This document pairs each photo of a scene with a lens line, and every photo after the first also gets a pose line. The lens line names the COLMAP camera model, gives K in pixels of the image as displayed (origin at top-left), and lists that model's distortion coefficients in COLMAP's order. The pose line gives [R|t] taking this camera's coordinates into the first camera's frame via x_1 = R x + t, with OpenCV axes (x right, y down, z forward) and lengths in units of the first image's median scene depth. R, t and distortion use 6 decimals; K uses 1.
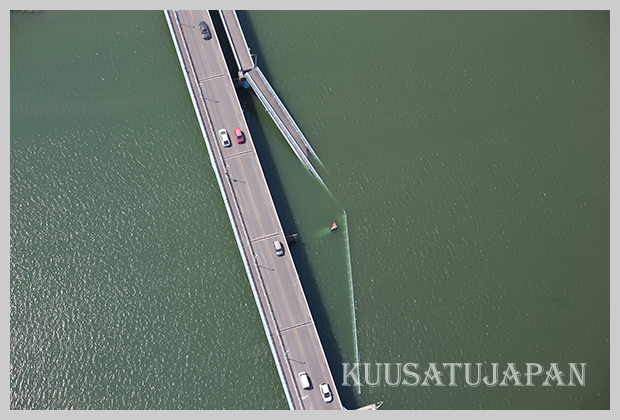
lens RADIAL K [[902.1, 0, 285.3], [0, 902.1, 206.4], [0, 0, 1]] dist [-0.102201, 0.000000]
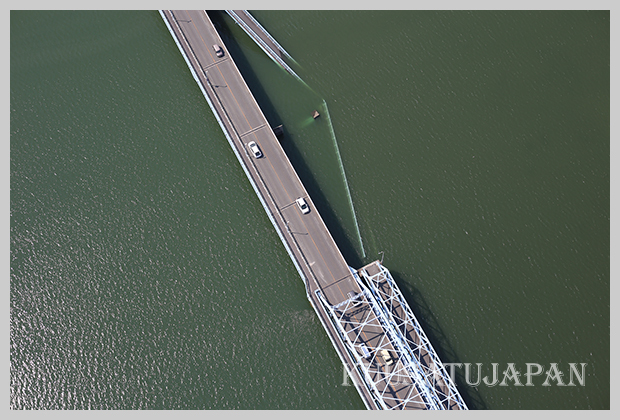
lens RADIAL K [[902.1, 0, 314.0], [0, 902.1, 203.4], [0, 0, 1]] dist [-0.102201, 0.000000]
pose [[0.982554, -0.184410, -0.024083, 0.060283], [0.183441, 0.982309, -0.037650, 0.174370], [0.030600, 0.032575, 0.999001, -0.079759]]
